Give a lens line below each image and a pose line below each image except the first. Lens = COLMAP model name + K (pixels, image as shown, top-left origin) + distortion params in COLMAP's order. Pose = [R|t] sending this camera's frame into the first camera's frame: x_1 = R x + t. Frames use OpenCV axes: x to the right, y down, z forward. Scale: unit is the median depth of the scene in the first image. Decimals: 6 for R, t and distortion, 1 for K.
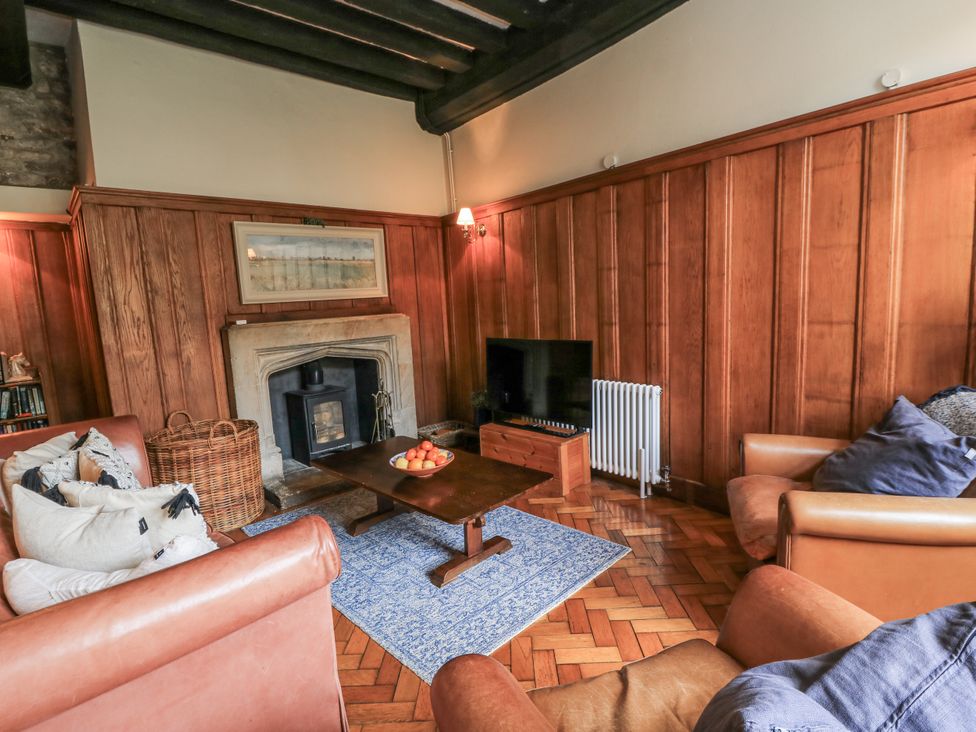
lens RADIAL K [[540.9, 0, 488.0], [0, 540.9, 366.0], [0, 0, 1]] dist [-0.007562, -0.002098]
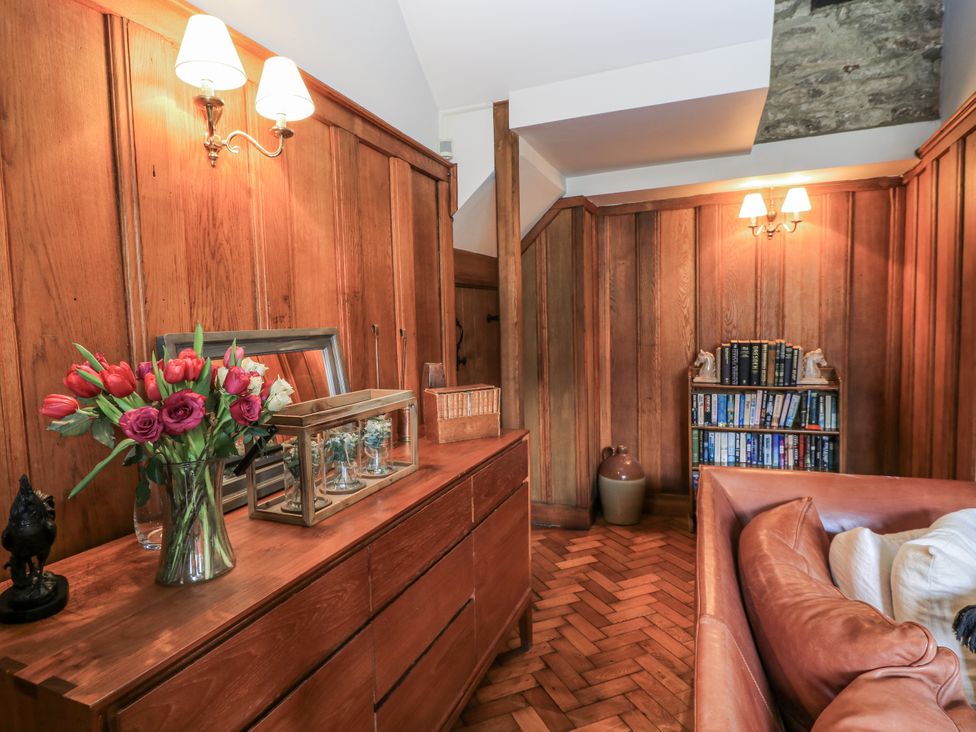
lens RADIAL K [[540.9, 0, 488.0], [0, 540.9, 366.0], [0, 0, 1]] dist [-0.007562, -0.002098]
pose [[0.437537, 0.115739, -0.891720, -0.373859], [-0.103141, 0.991596, 0.078095, -0.011448], [0.893265, 0.057803, 0.445798, 0.210810]]
